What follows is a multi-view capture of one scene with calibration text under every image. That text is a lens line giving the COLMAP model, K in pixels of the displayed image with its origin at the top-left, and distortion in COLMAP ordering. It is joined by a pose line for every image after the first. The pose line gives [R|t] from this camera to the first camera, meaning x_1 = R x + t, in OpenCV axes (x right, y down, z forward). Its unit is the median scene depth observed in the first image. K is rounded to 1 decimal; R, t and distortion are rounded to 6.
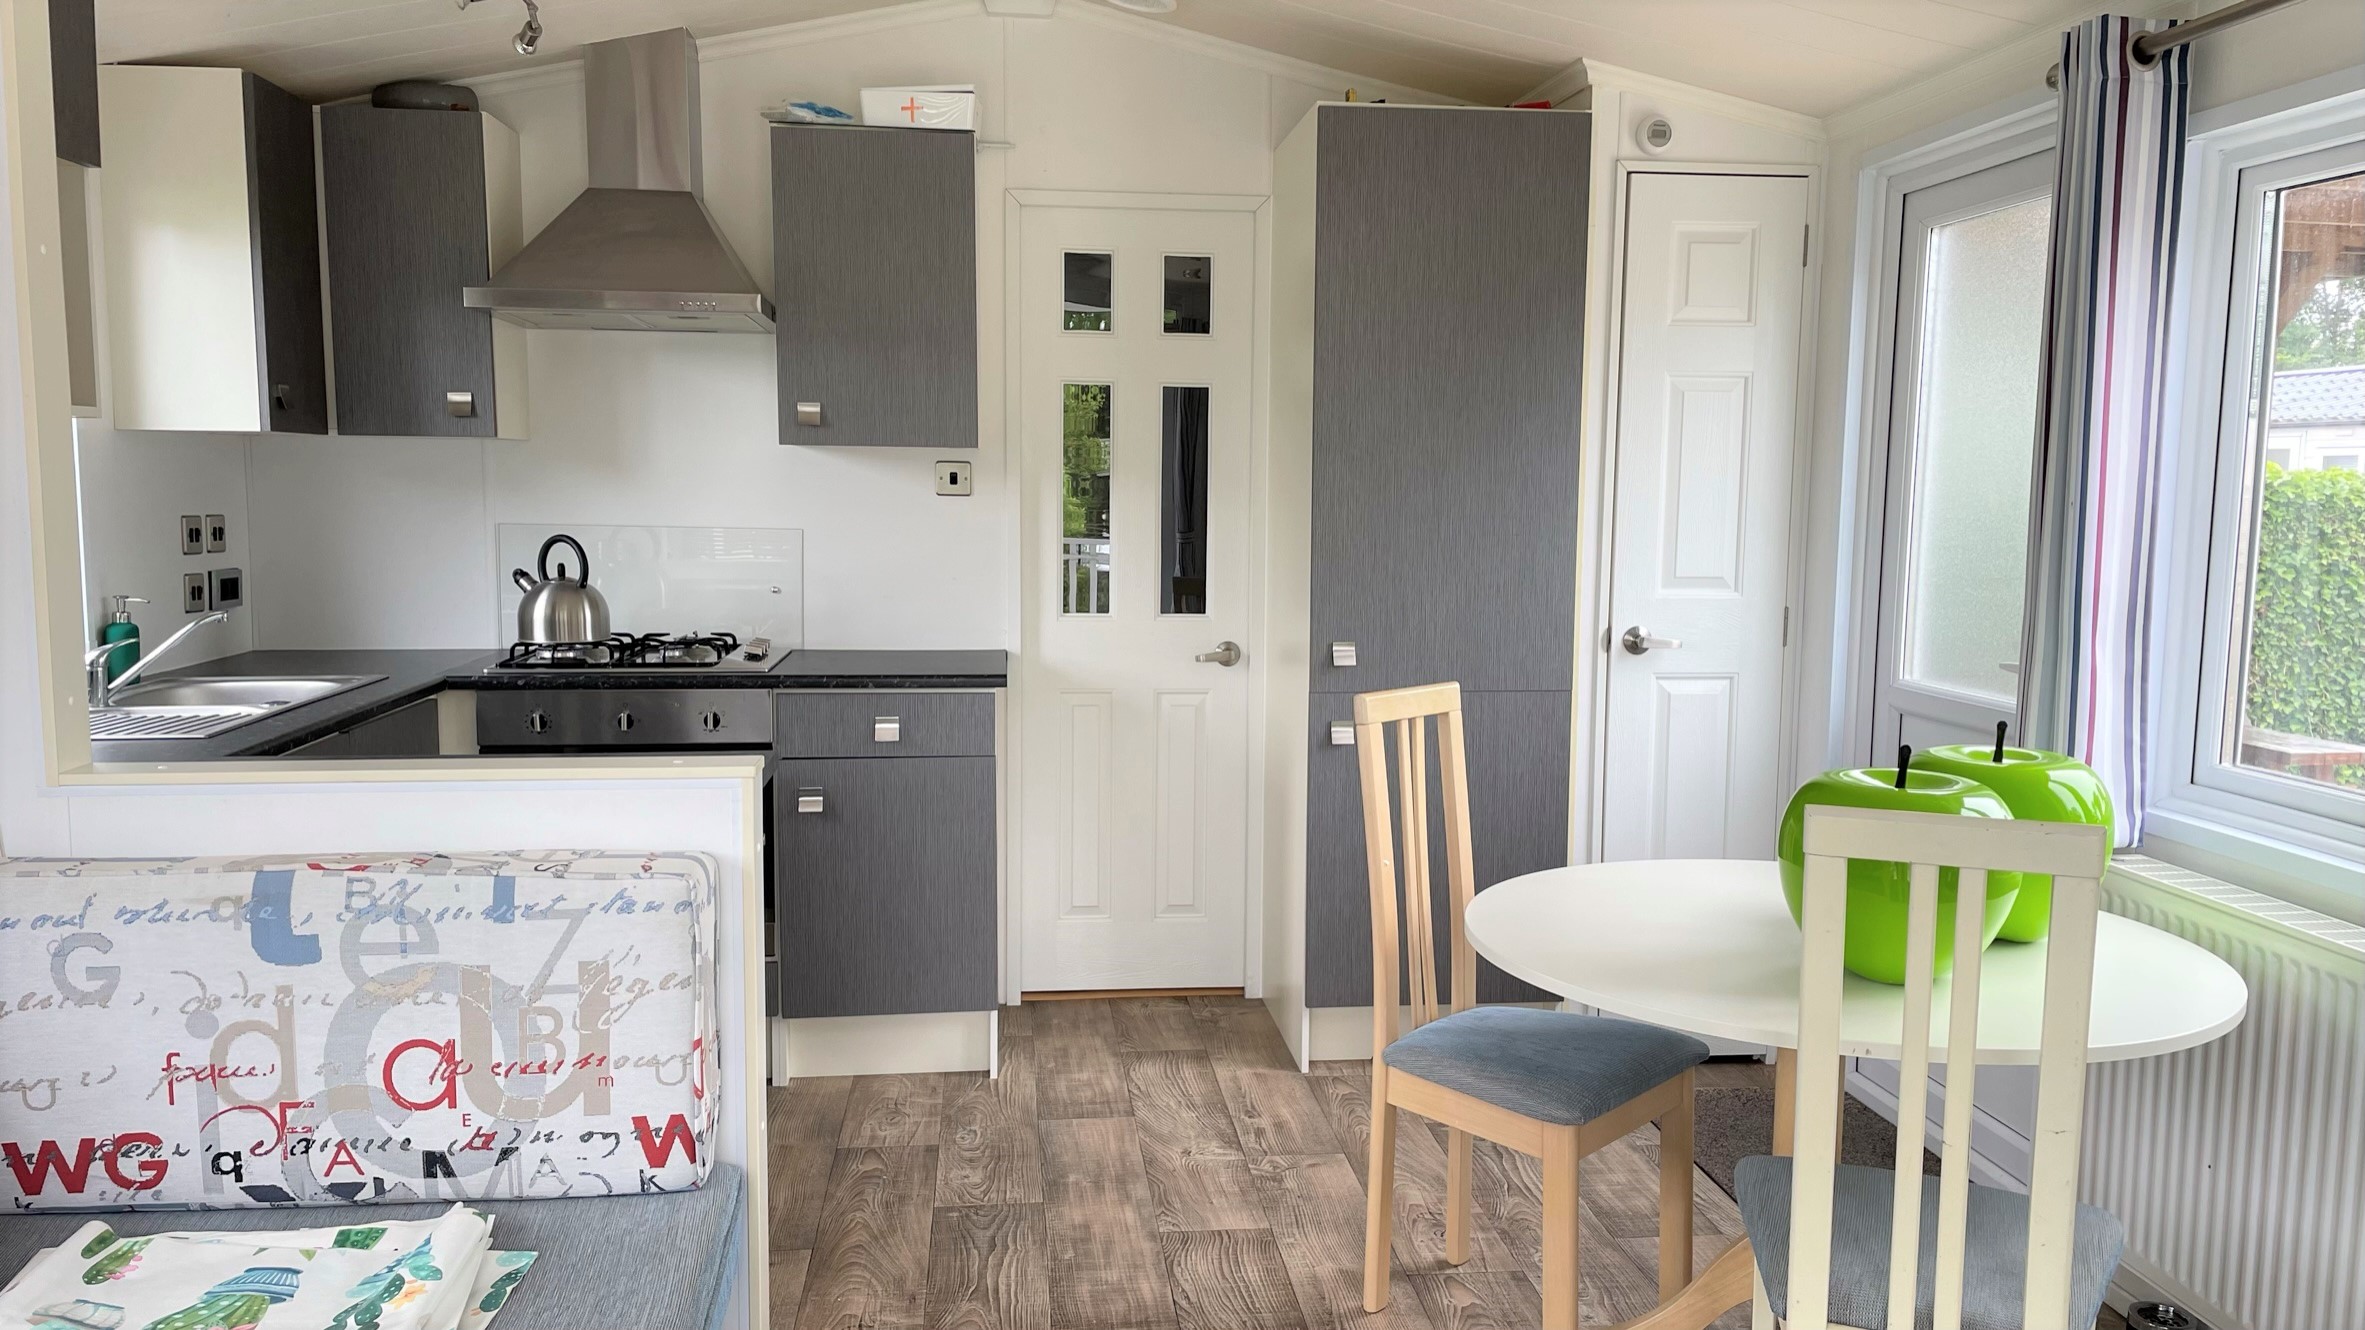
lens RADIAL K [[1756.2, 0, 1214.1], [0, 1756.2, 716.4], [0, 0, 1]] dist [0.074939, -0.092649]
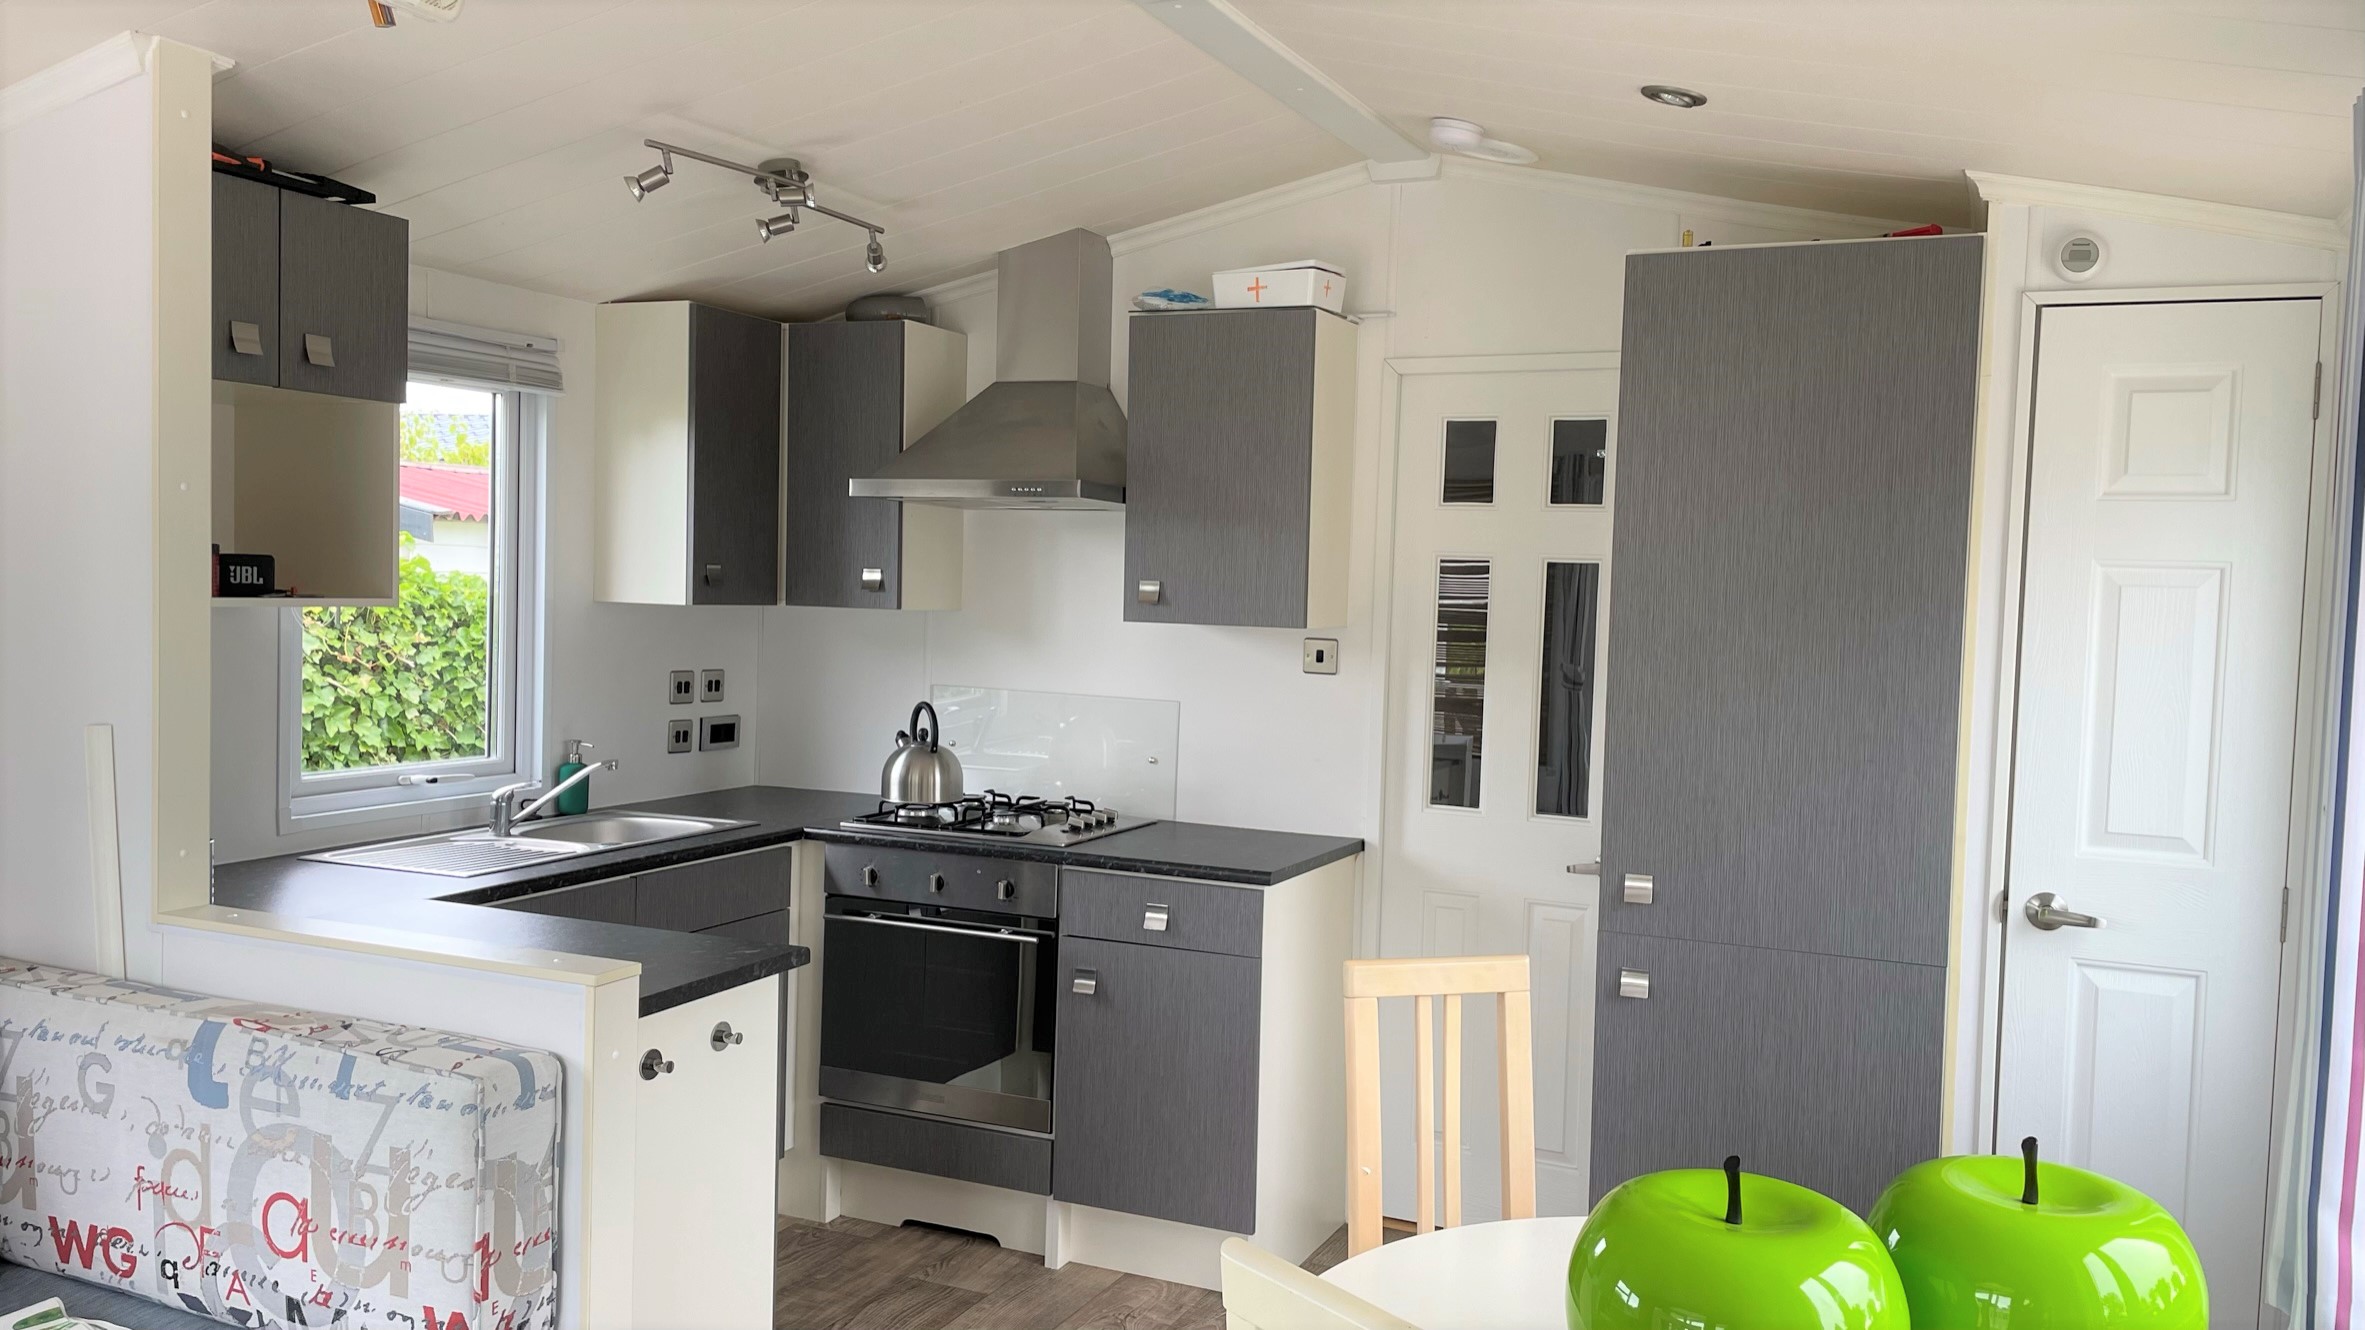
lens RADIAL K [[1756.2, 0, 1174.5], [0, 1756.2, 707.3], [0, 0, 1]] dist [0.074939, -0.092649]
pose [[0.863308, 0.051439, -0.502049, 0.308204], [-0.089553, 0.994619, -0.052087, -0.059388], [0.496668, 0.089927, 0.863269, 0.160364]]
